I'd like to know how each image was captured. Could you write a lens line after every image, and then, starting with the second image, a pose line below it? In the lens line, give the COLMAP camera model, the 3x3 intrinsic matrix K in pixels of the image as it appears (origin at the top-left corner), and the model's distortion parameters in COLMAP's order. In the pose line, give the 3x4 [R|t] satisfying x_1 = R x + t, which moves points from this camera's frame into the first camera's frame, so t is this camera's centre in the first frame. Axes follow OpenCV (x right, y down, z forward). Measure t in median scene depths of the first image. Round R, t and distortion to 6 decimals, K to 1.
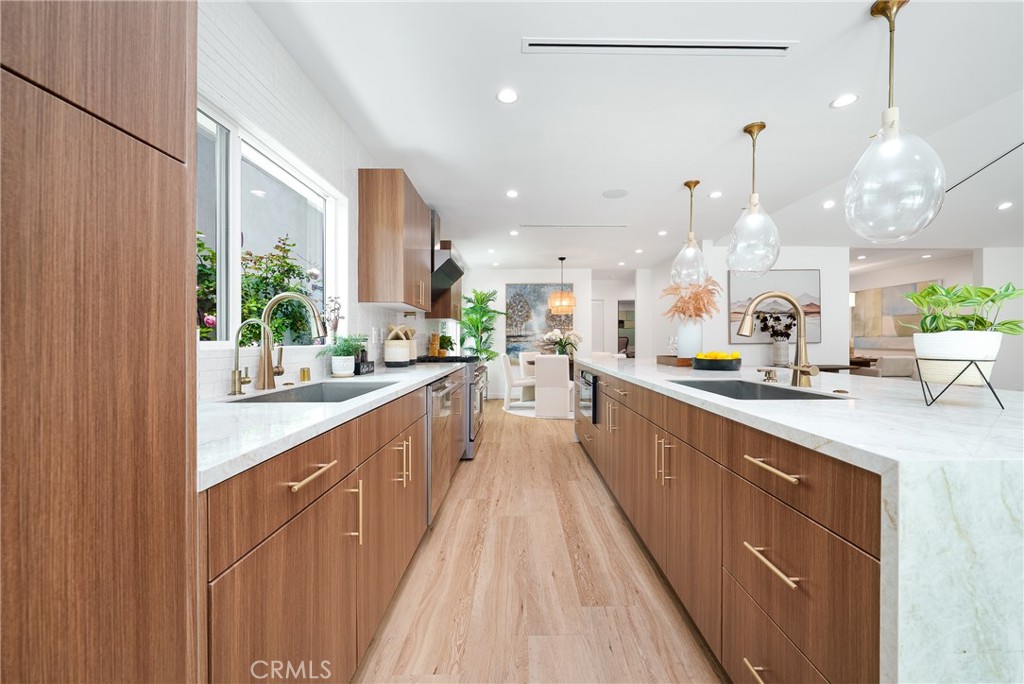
lens RADIAL K [[411.7, 0, 512.0], [0, 411.7, 342.0], [0, 0, 1]] dist [-0.000176, -0.000071]
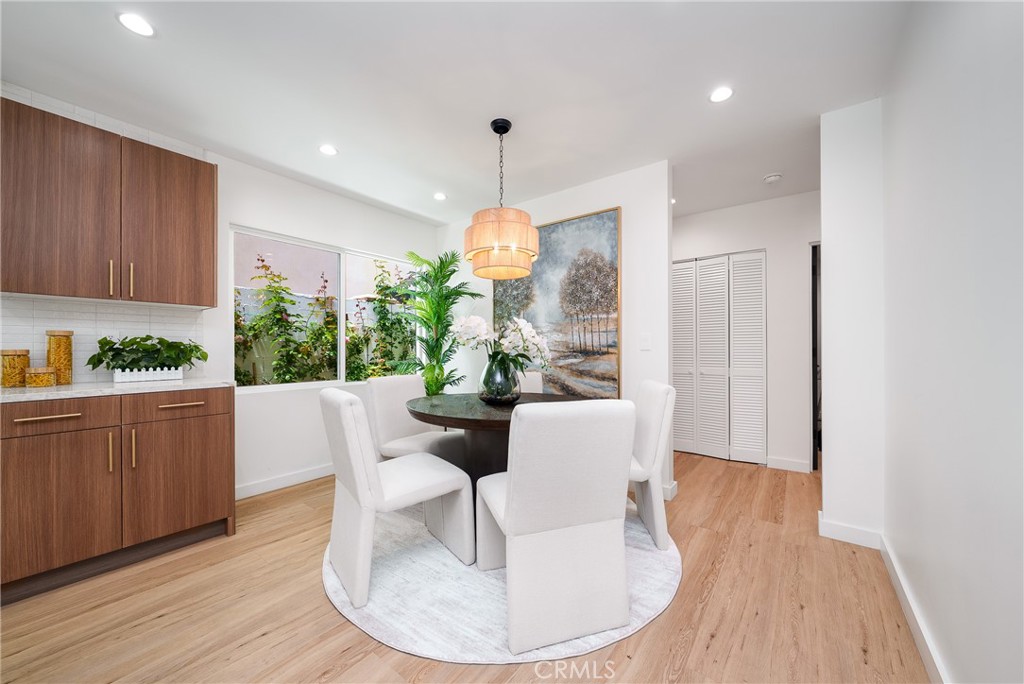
lens RADIAL K [[375.7, 0, 508.4], [0, 375.7, 347.2], [0, 0, 1]] dist [0.000136, 0.000007]
pose [[0.783005, -0.002569, -0.622010, 0.292898], [-0.001142, 0.999984, -0.005569, -0.001403], [0.622014, 0.005071, 0.782989, 0.642877]]
